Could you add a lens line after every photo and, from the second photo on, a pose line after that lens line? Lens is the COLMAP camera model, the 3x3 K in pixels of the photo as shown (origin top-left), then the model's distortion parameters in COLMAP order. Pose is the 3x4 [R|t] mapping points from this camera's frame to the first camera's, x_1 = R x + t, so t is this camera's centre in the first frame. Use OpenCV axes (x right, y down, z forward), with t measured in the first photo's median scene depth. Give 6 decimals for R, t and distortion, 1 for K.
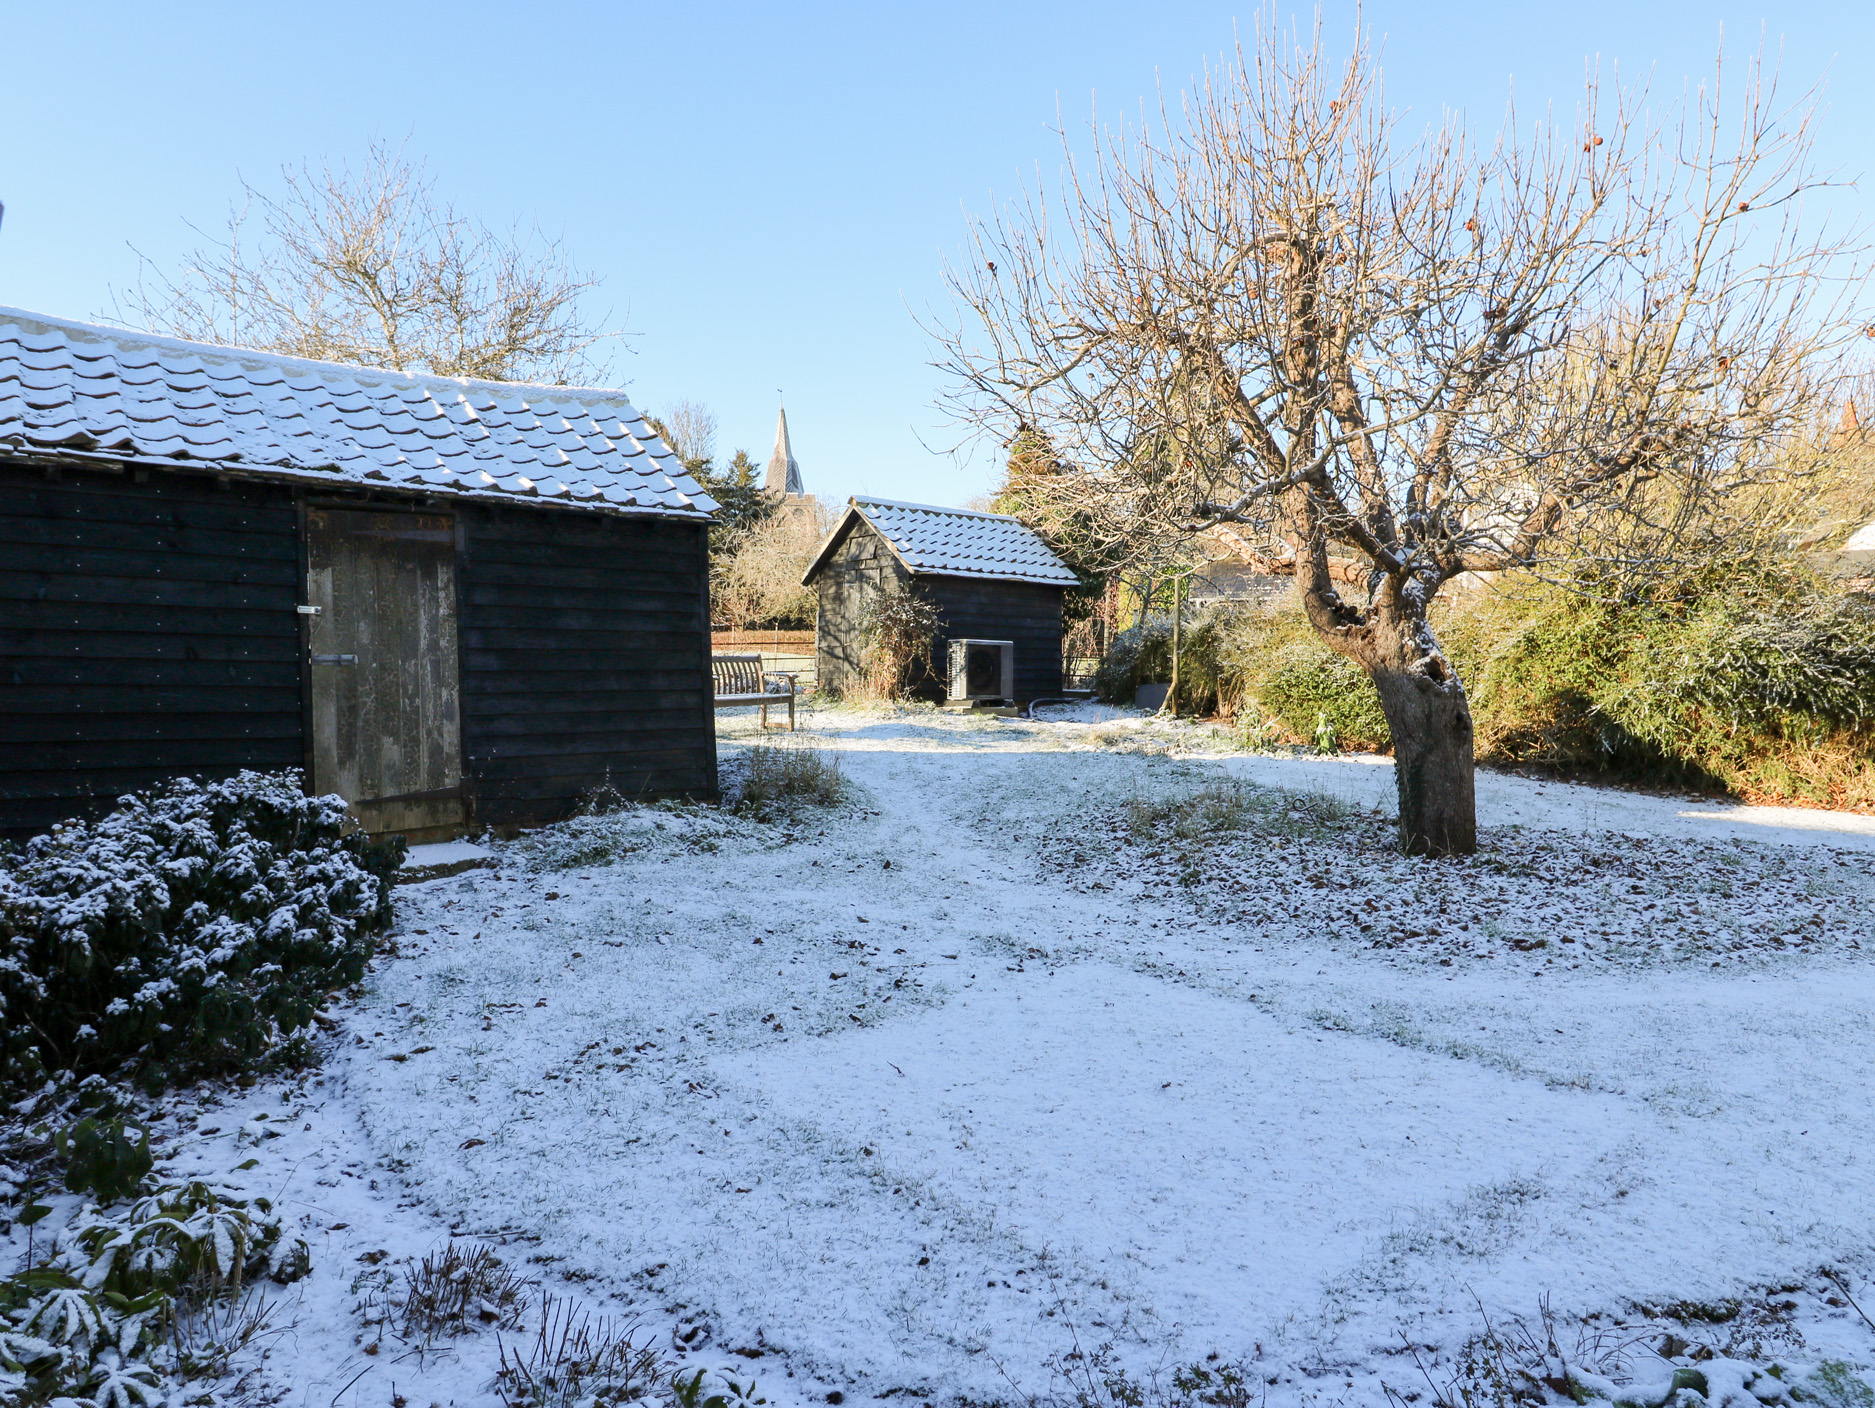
lens RADIAL K [[1193.6, 0, 936.2], [0, 1193.6, 693.0], [0, 0, 1]] dist [0.006032, 0.000696]
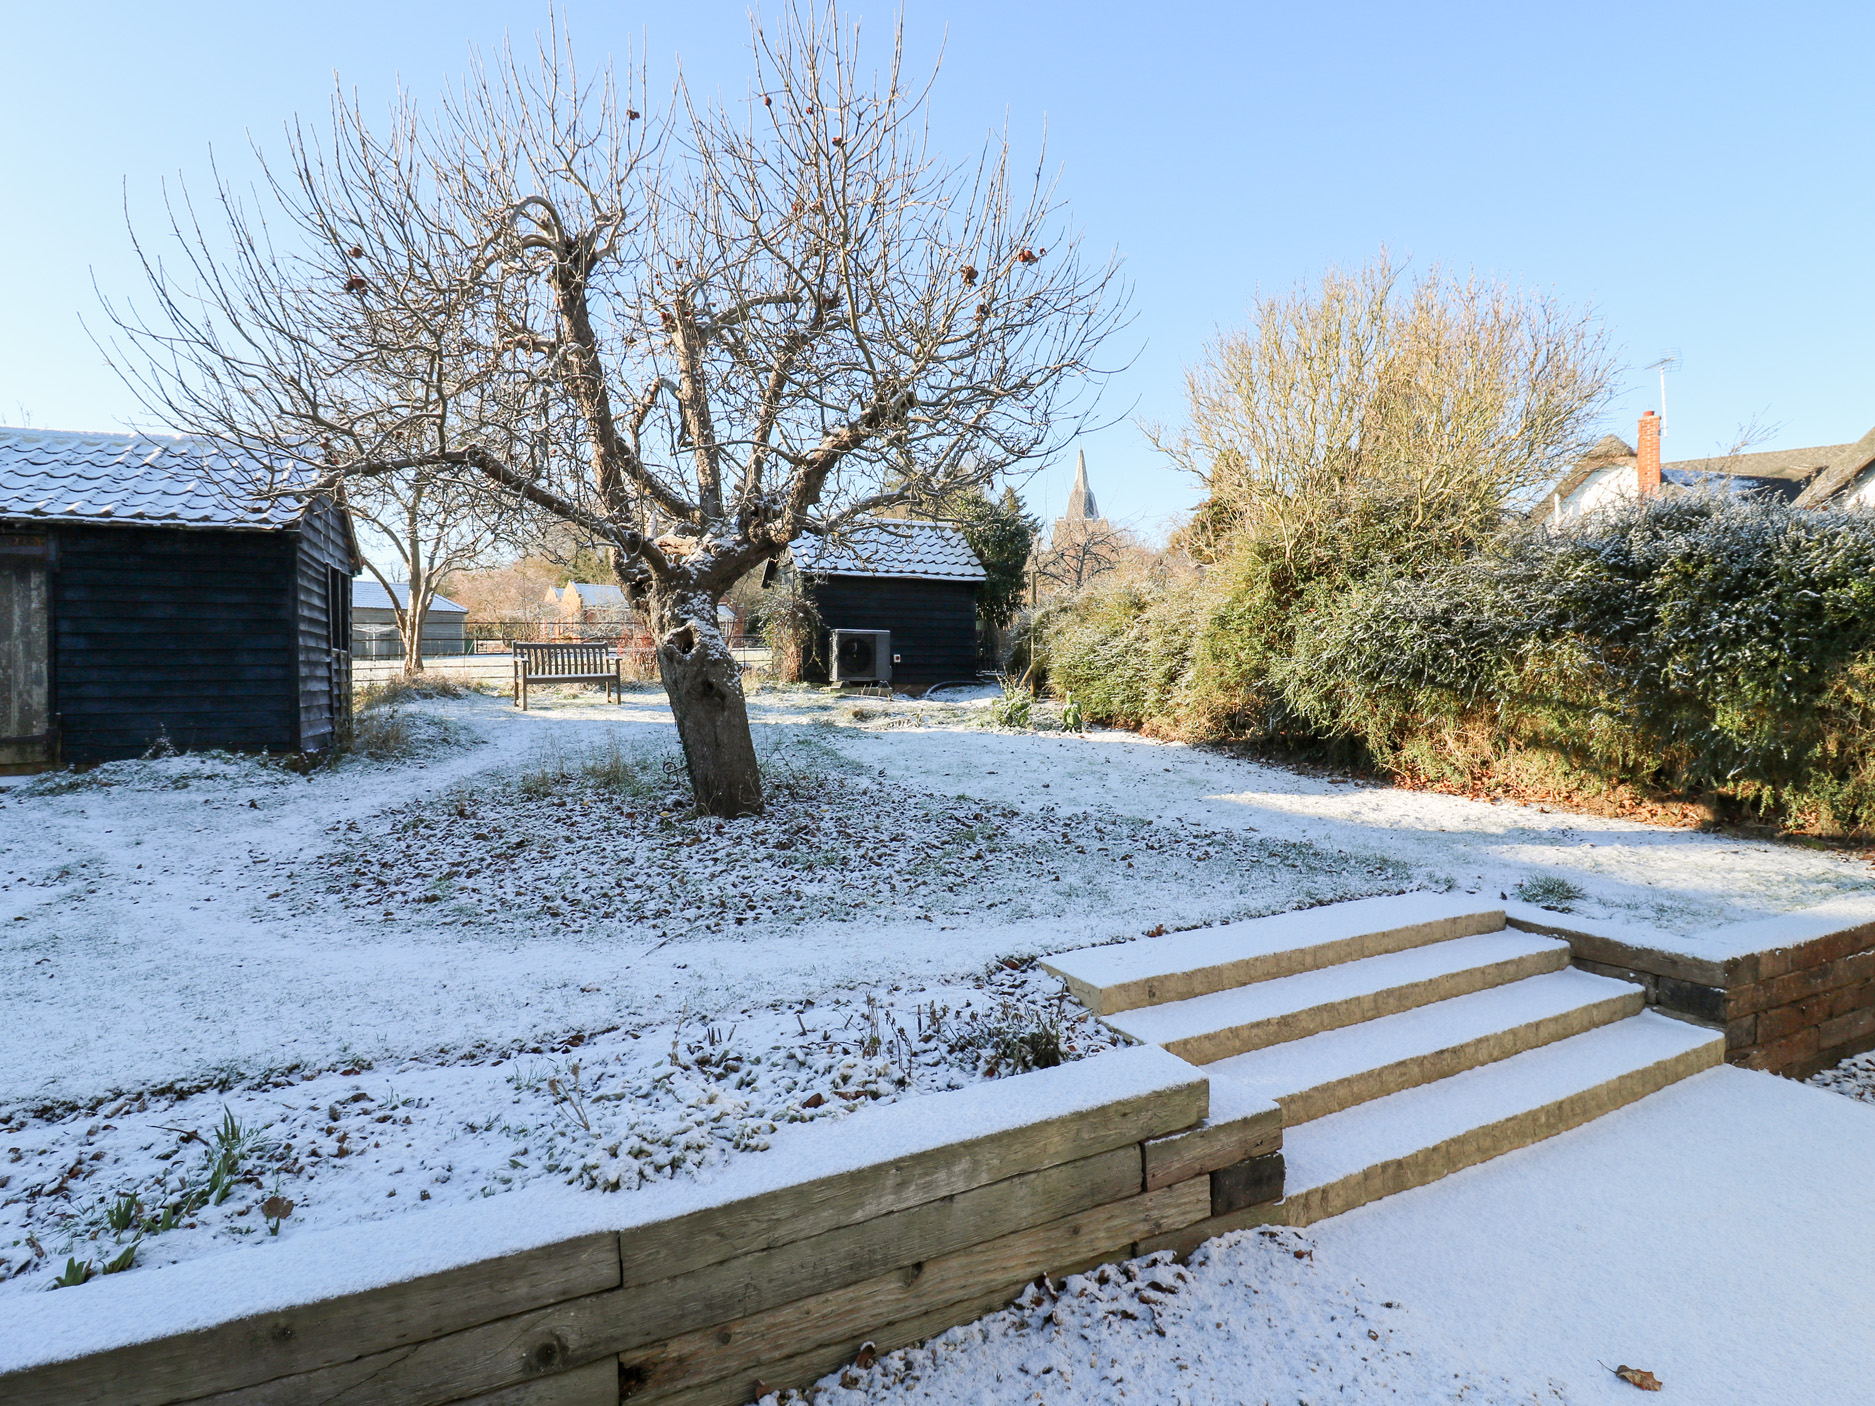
lens RADIAL K [[976.3, 0, 937.3], [0, 976.3, 704.5], [0, 0, 1]] dist [0.000235, -0.001449]
pose [[0.952178, 0.006130, -0.305481, 0.840103], [-0.000206, 0.999811, 0.019421, 0.020846], [0.305543, -0.018430, 0.952000, 0.235874]]
